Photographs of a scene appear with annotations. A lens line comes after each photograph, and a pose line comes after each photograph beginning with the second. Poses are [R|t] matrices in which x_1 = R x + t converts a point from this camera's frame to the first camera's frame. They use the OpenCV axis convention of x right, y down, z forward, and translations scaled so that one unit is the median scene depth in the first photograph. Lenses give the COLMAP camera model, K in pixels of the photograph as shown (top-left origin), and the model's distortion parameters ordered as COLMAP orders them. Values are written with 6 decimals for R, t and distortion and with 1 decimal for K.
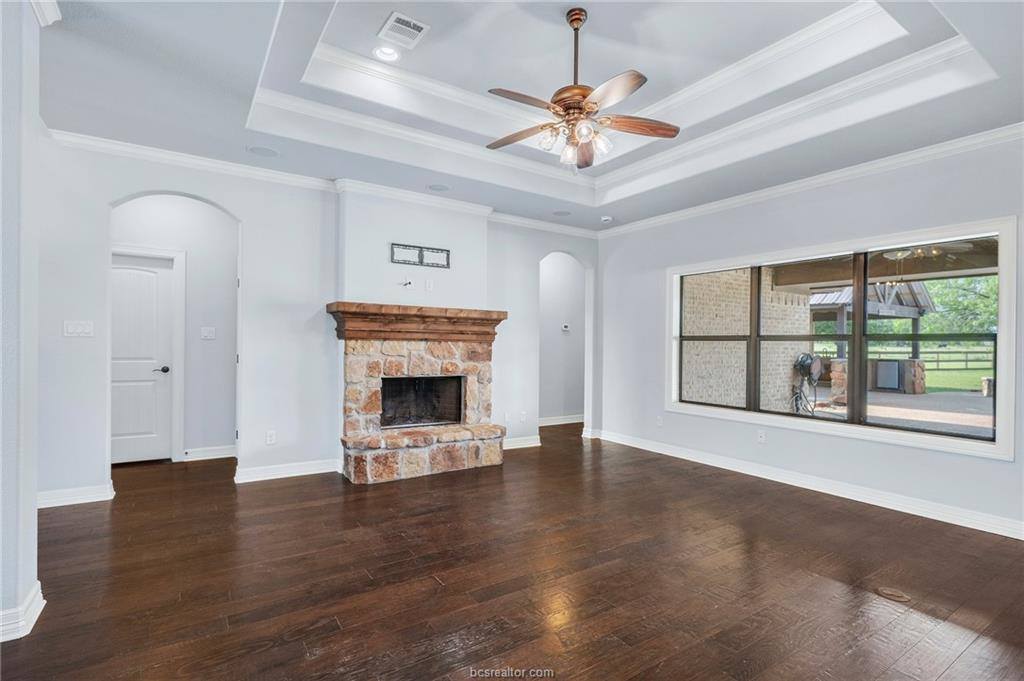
lens RADIAL K [[497.1, 0, 512.0], [0, 497.1, 340.5], [0, 0, 1]] dist [0.000339, 0.000058]
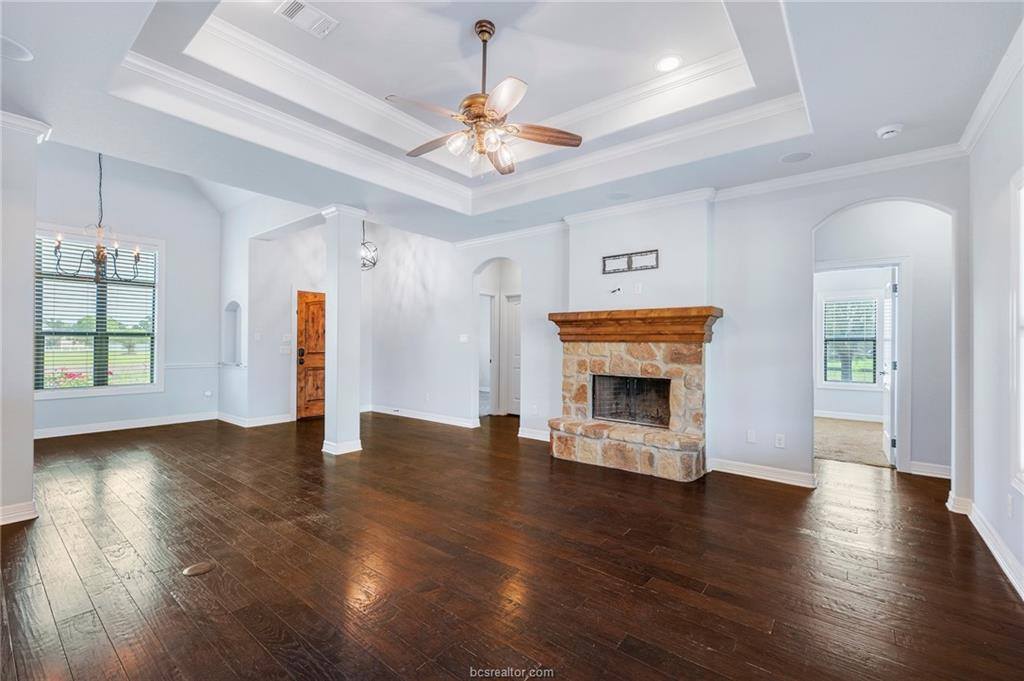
lens RADIAL K [[433.2, 0, 512.0], [0, 433.2, 340.5], [0, 0, 1]] dist [-0.000097, 0.000045]
pose [[0.305961, -0.019964, -0.951835, 0.642217], [0.003366, 0.999797, -0.019888, 0.014839], [0.952038, 0.002881, 0.305965, 0.501519]]
